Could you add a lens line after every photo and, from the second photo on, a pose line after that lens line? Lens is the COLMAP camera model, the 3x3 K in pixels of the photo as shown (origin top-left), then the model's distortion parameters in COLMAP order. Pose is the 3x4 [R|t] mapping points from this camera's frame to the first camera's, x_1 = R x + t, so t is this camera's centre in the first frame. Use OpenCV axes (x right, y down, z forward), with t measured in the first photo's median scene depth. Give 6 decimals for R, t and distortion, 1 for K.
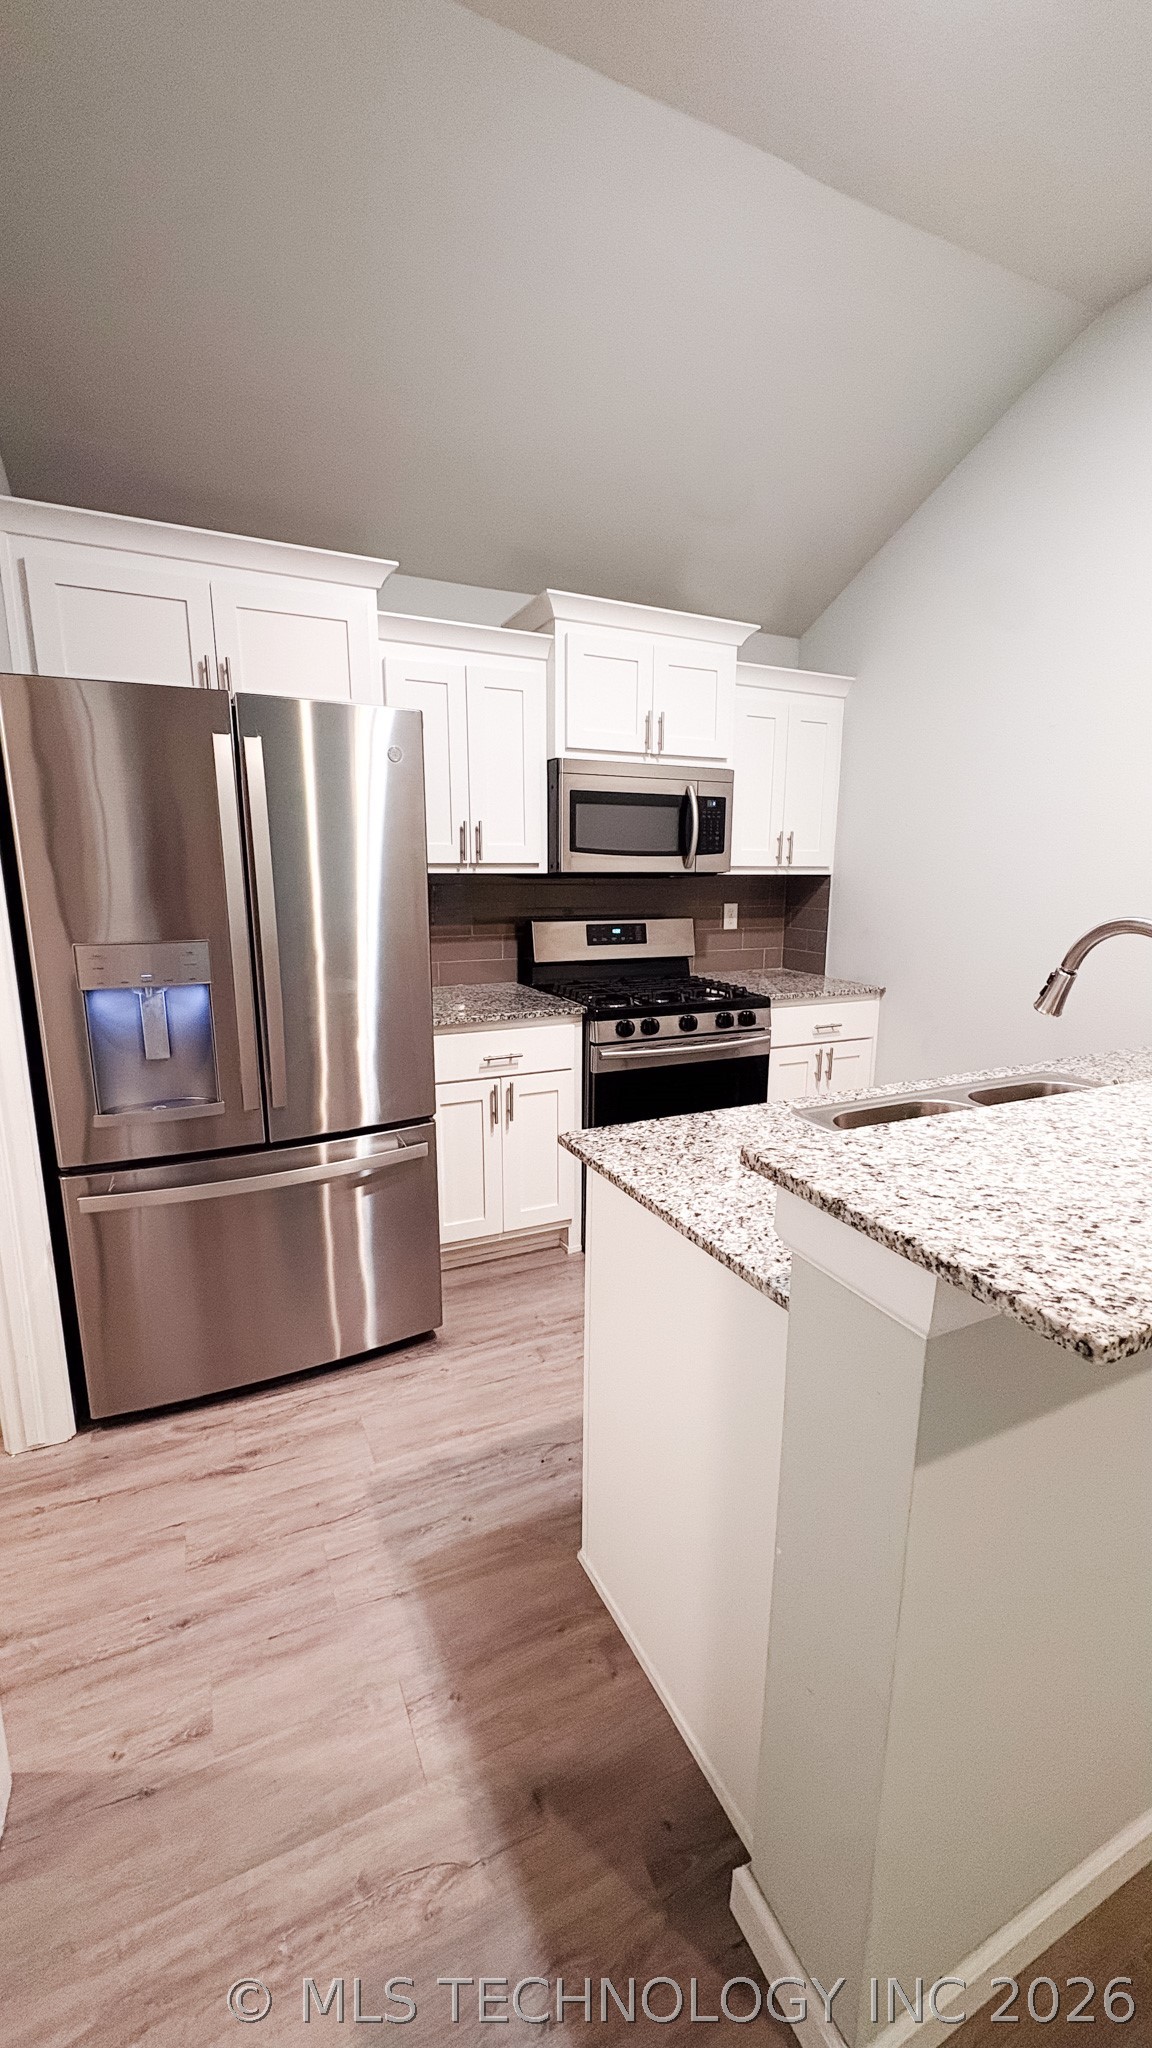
lens RADIAL K [[817.1, 0, 578.1], [0, 817.1, 1020.9], [0, 0, 1]] dist [0.000241, -0.000460]
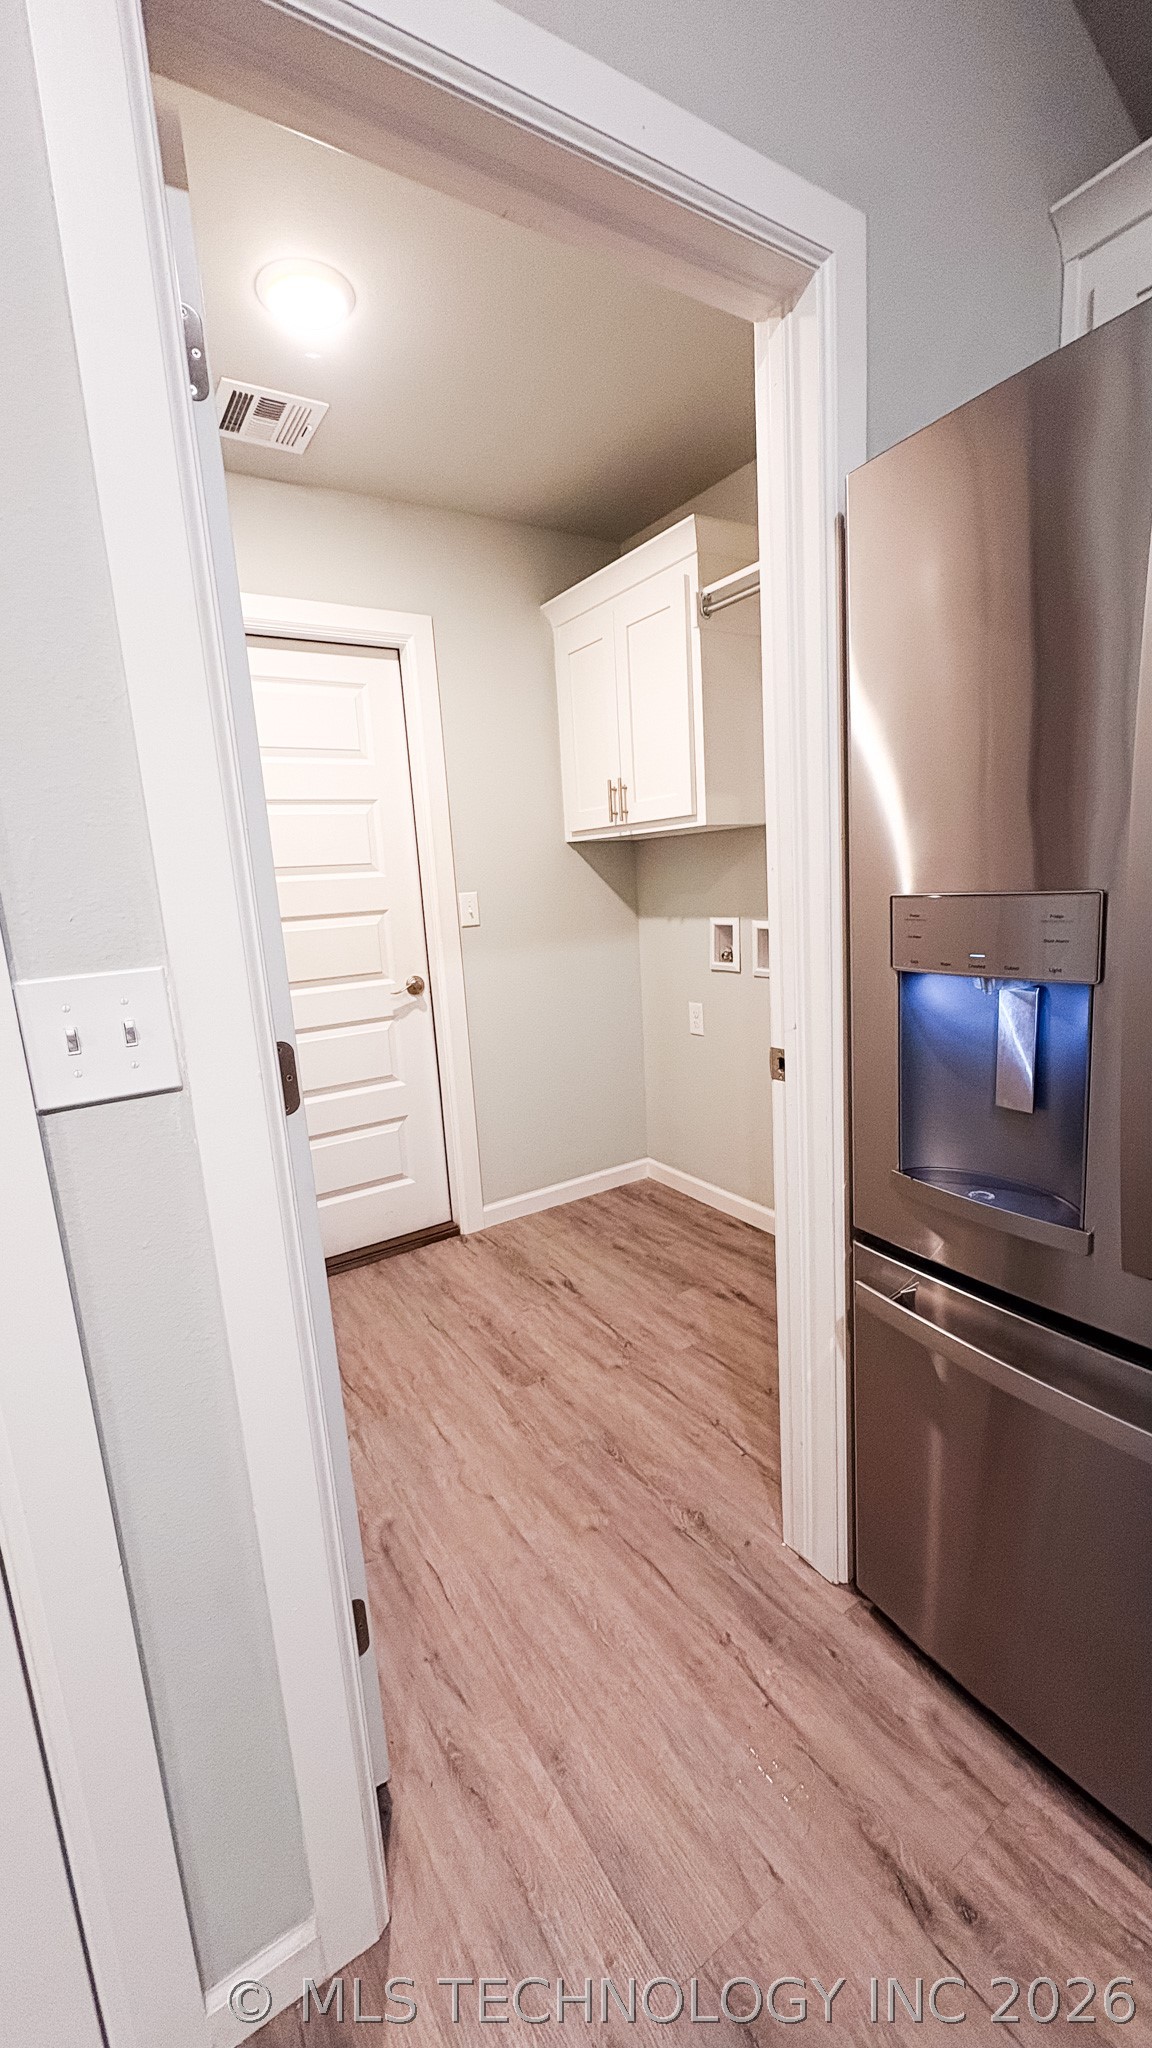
lens RADIAL K [[817.1, 0, 578.1], [0, 817.1, 1020.9], [0, 0, 1]] dist [0.000241, -0.000460]
pose [[0.129983, 0.162067, -0.978181, -0.024881], [-0.133812, 0.980393, 0.144652, -0.054382], [0.982445, 0.112090, 0.149121, 0.639434]]
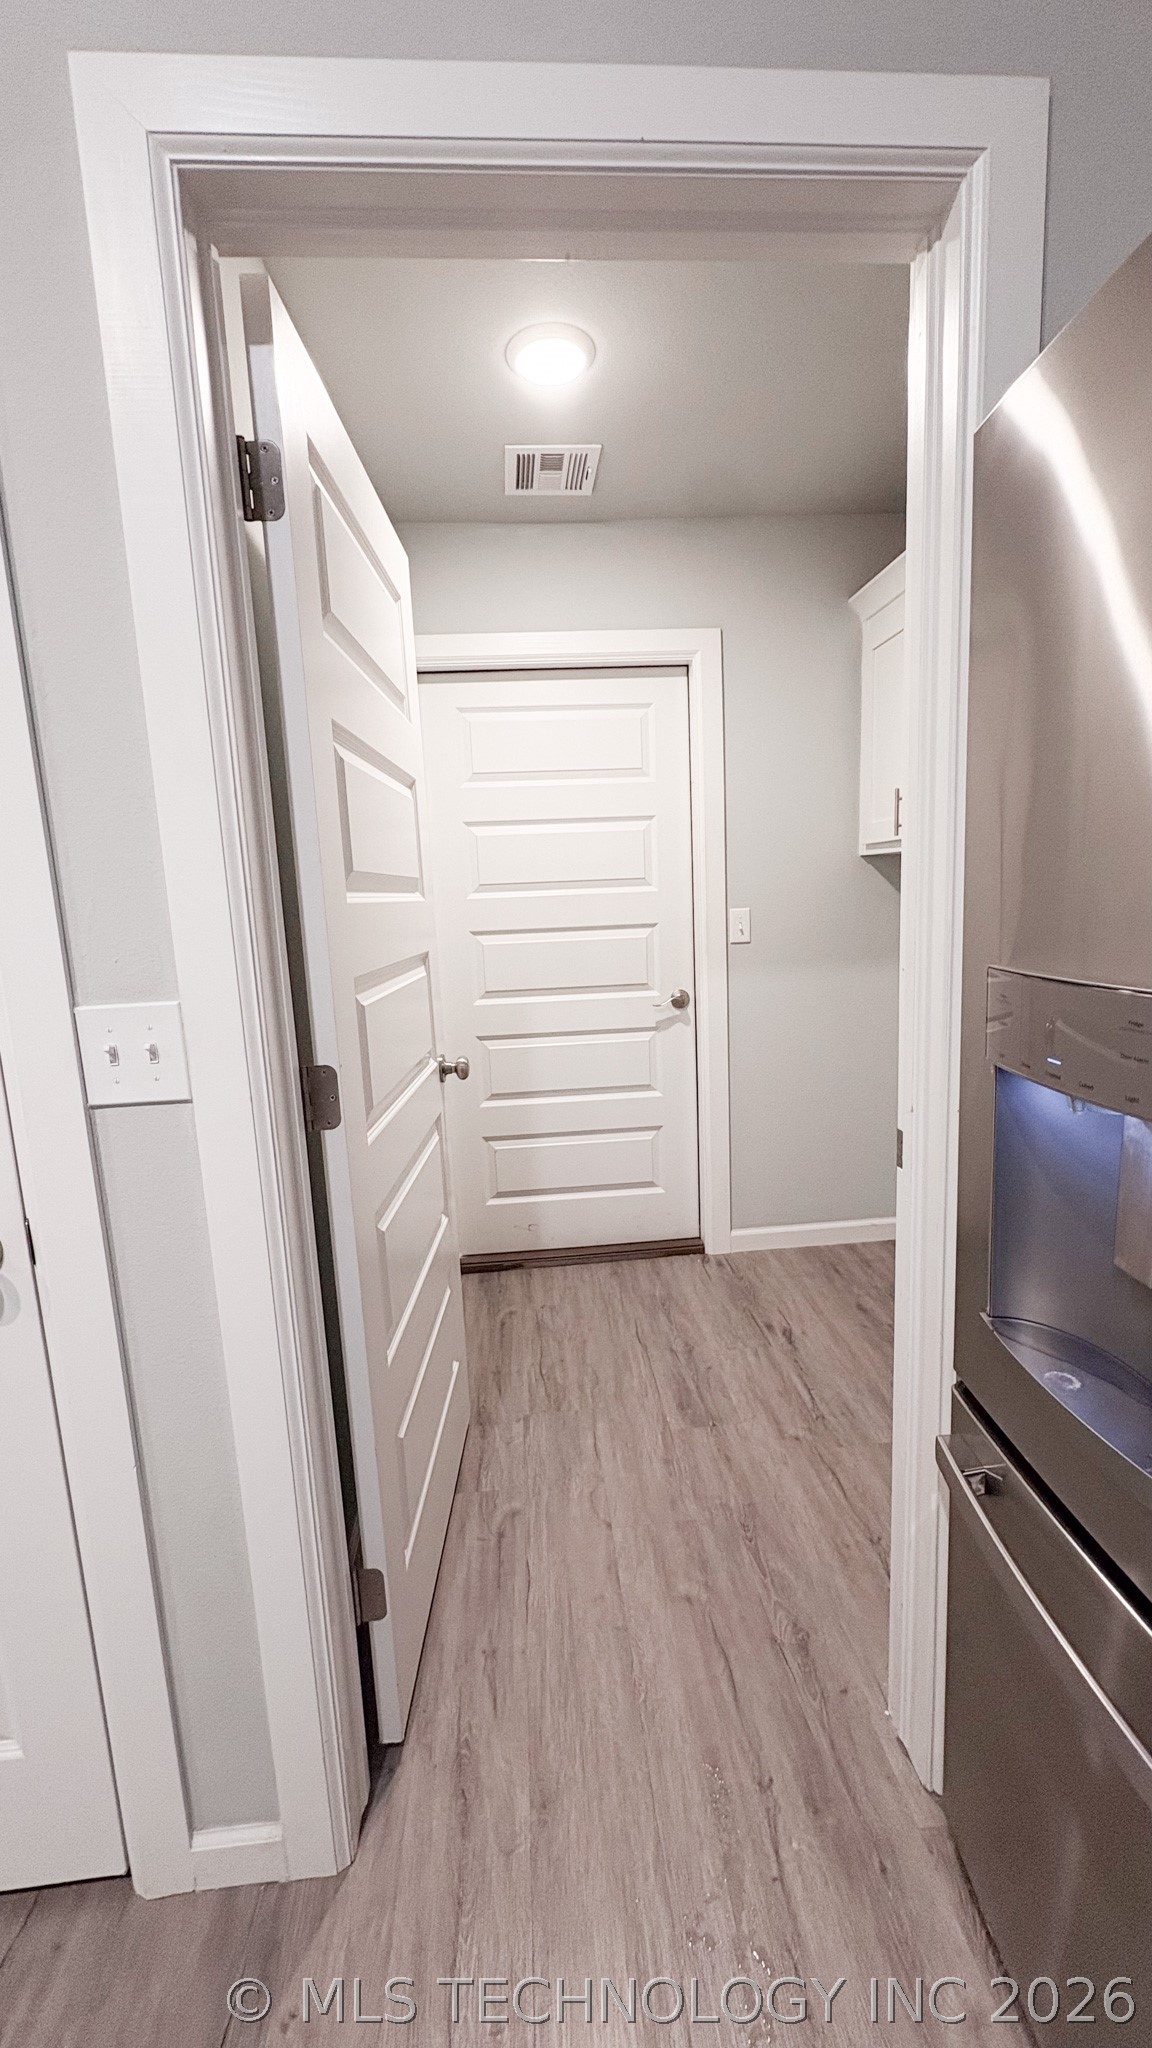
lens RADIAL K [[817.1, 0, 578.1], [0, 817.1, 1020.9], [0, 0, 1]] dist [0.000241, -0.000460]
pose [[-0.354873, 0.157068, -0.921626, -0.077225], [-0.141215, 0.965471, 0.218915, -0.125368], [0.924188, 0.207834, -0.320439, 0.877312]]
